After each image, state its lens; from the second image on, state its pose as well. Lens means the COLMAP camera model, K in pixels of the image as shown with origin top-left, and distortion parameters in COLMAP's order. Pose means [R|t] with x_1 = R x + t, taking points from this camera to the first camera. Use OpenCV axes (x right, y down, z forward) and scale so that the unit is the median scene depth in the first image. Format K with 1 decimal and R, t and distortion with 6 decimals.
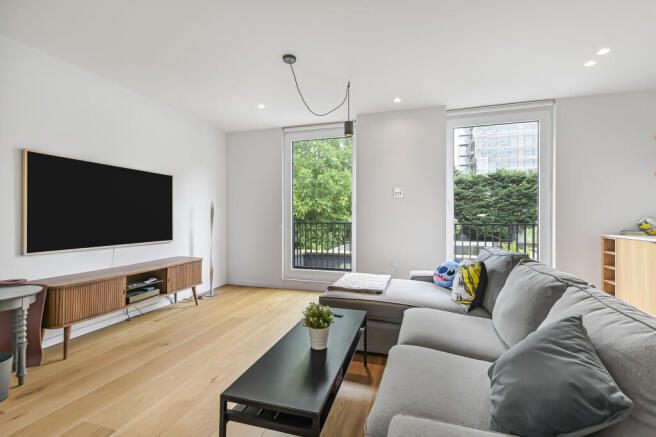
lens RADIAL K [[294.1, 0, 324.7], [0, 294.1, 215.4], [0, 0, 1]] dist [0.013372, 0.000069]
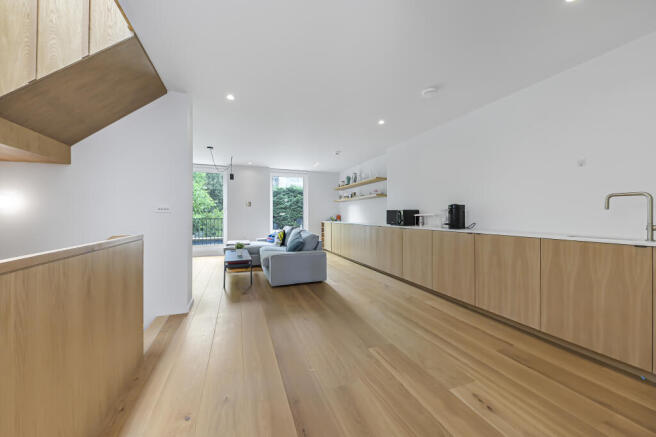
lens RADIAL K [[234.2, 0, 331.3], [0, 234.2, 215.4], [0, 0, 1]] dist [-0.001752, 0.000006]
pose [[0.767428, -0.003057, 0.641128, -0.391917], [-0.000892, 0.999983, 0.005835, -0.004285], [-0.641135, -0.005049, 0.767412, -0.711569]]
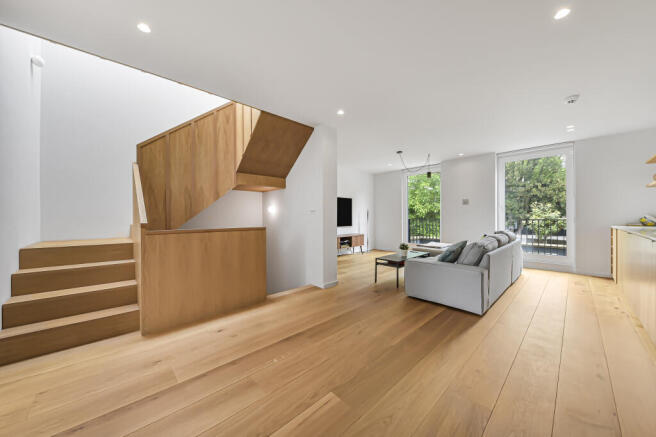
lens RADIAL K [[234.2, 0, 329.5], [0, 234.2, 218.3], [0, 0, 1]] dist [-0.001752, 0.000006]
pose [[0.876902, 0.000586, -0.480668, 0.214669], [0.006143, 0.999904, 0.012425, 0.000532], [0.480630, -0.013848, 0.876814, -0.705555]]
